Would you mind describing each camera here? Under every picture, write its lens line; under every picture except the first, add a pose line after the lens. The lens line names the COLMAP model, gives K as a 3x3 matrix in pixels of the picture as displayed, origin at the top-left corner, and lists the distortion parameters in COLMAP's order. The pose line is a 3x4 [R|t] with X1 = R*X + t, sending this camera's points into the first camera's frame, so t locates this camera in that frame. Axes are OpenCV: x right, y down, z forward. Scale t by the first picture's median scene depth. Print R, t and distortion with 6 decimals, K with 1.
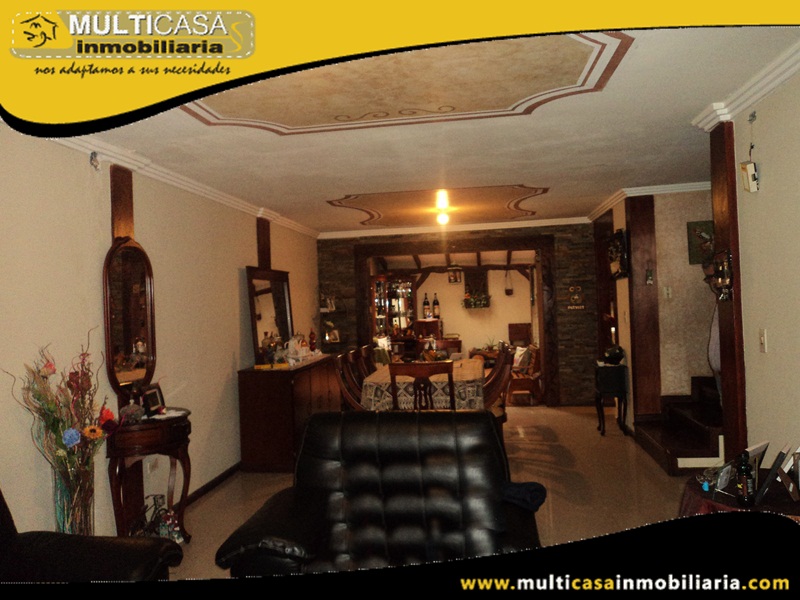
lens RADIAL K [[647.6, 0, 400.0], [0, 647.6, 300.0], [0, 0, 1]] dist [-0.003490, 0.006252]
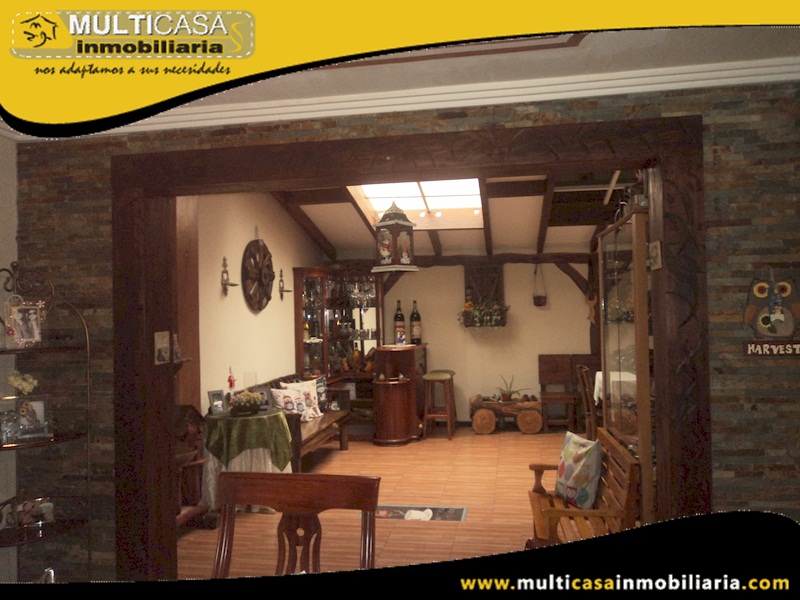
lens RADIAL K [[647.6, 0, 400.0], [0, 647.6, 300.0], [0, 0, 1]] dist [-0.003490, 0.006252]
pose [[0.999325, 0.015182, -0.033451, 0.062468], [-0.015646, 0.999784, -0.013653, -0.003065], [0.033237, 0.014167, 0.999347, 0.417103]]
